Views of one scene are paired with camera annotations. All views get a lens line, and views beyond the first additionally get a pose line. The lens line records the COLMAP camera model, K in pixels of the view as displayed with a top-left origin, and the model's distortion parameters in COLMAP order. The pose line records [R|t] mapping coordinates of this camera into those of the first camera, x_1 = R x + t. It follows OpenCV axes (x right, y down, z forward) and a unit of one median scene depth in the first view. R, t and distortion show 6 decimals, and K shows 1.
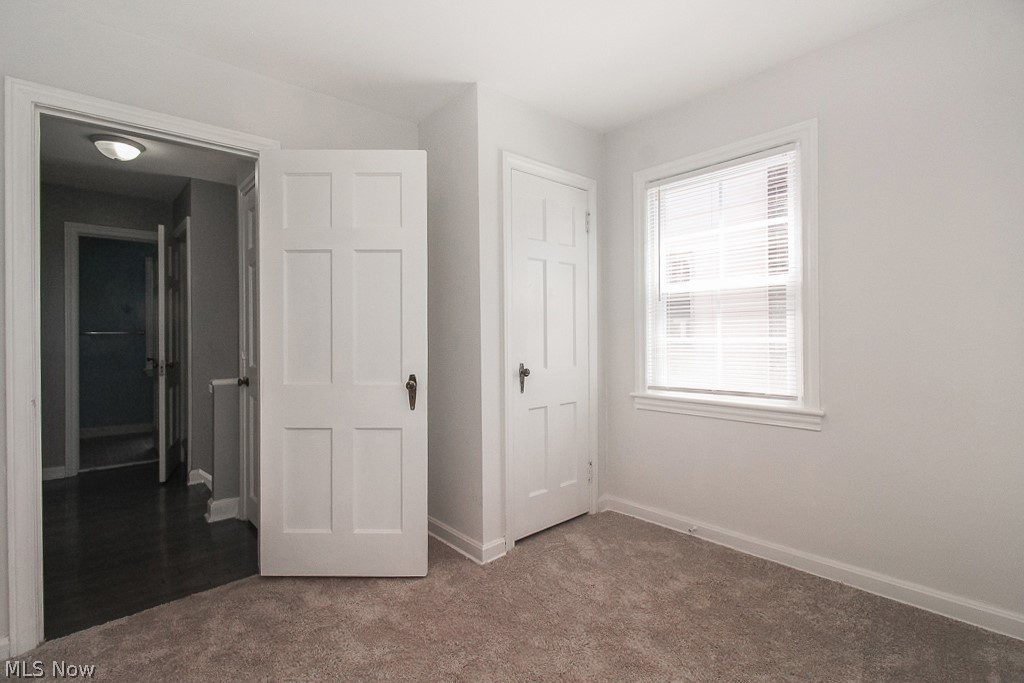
lens RADIAL K [[474.5, 0, 506.1], [0, 474.5, 322.3], [0, 0, 1]] dist [0.013357, -0.004530]
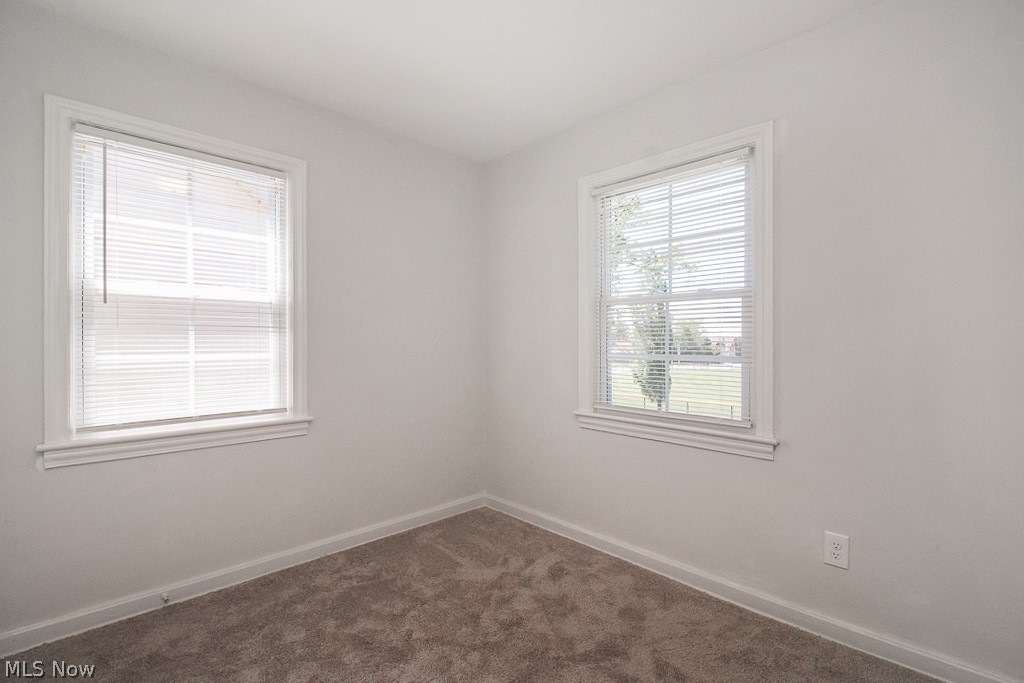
lens RADIAL K [[474.5, 0, 509.6], [0, 474.5, 336.6], [0, 0, 1]] dist [0.013357, -0.004530]
pose [[-0.026542, 0.031481, 0.999152, -0.467234], [-0.022048, 0.999242, -0.032069, 0.016802], [-0.999405, -0.022880, -0.025828, 0.504841]]
